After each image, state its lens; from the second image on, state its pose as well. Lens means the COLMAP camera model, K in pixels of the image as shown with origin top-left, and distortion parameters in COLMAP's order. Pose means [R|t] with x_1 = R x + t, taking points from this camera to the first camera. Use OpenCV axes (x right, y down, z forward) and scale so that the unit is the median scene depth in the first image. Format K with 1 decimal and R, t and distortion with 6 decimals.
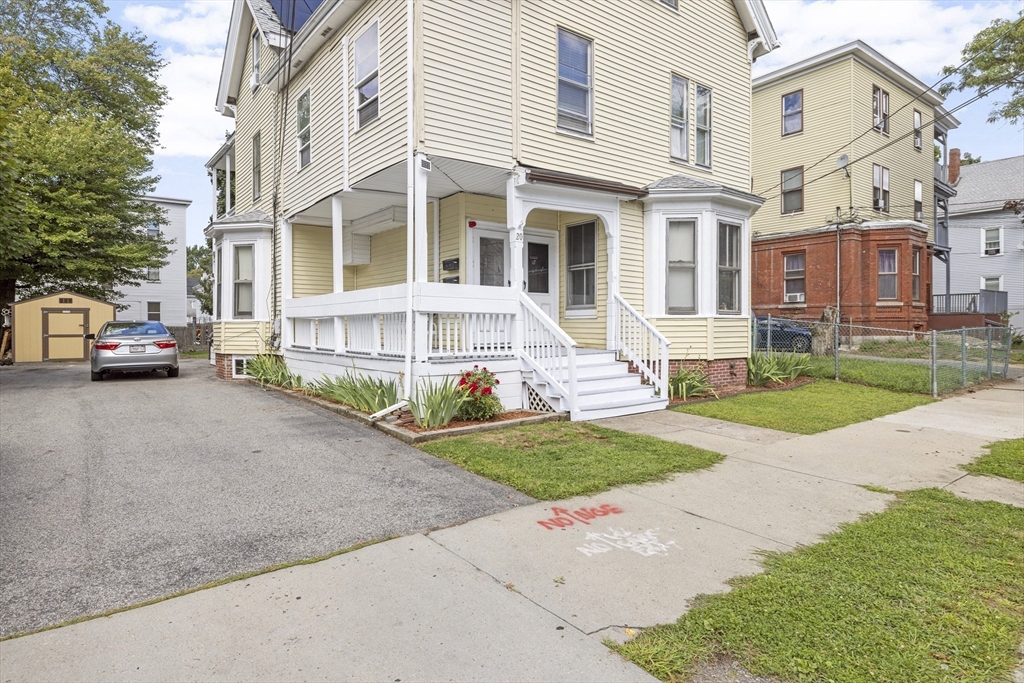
lens RADIAL K [[577.8, 0, 509.2], [0, 577.8, 338.7], [0, 0, 1]] dist [0.023452, 0.000323]
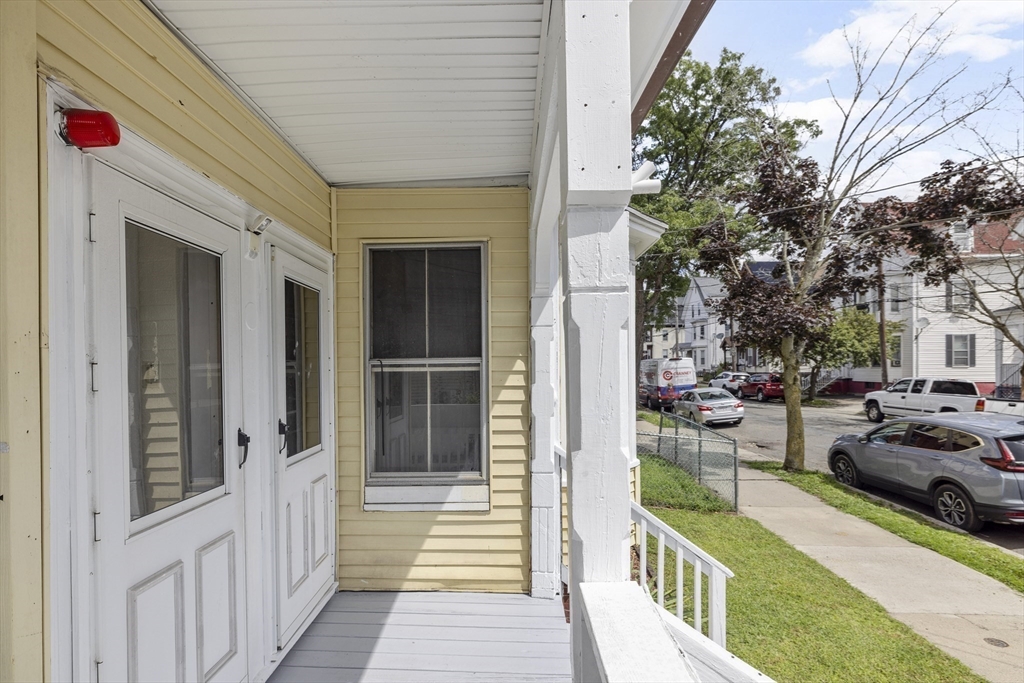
lens RADIAL K [[522.4, 0, 515.4], [0, 522.4, 364.8], [0, 0, 1]] dist [-0.001263, -0.000004]
pose [[0.591265, -0.000947, 0.806477, -0.108736], [0.020602, 0.999691, -0.013931, -0.124201], [-0.806214, 0.024852, 0.591101, 0.795405]]
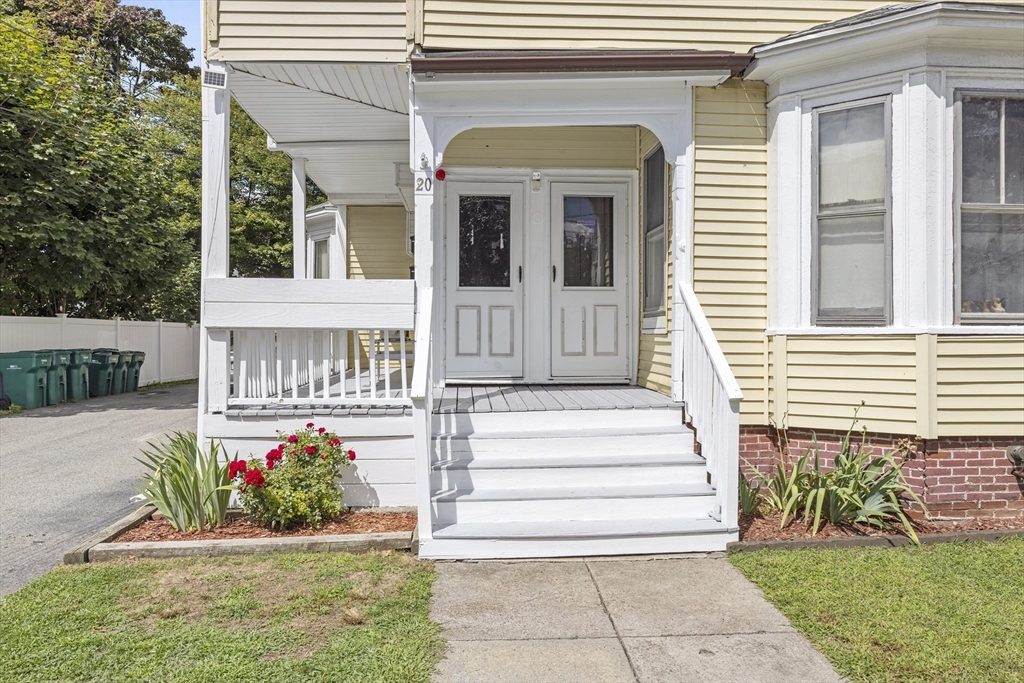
lens RADIAL K [[705.7, 0, 505.9], [0, 705.7, 332.8], [0, 0, 1]] dist [0.004129, 0.000050]
pose [[0.834084, 0.001261, -0.551636, 0.374173], [-0.011727, 0.999812, -0.015445, -0.025553], [0.551513, 0.019351, 0.833942, 0.425523]]
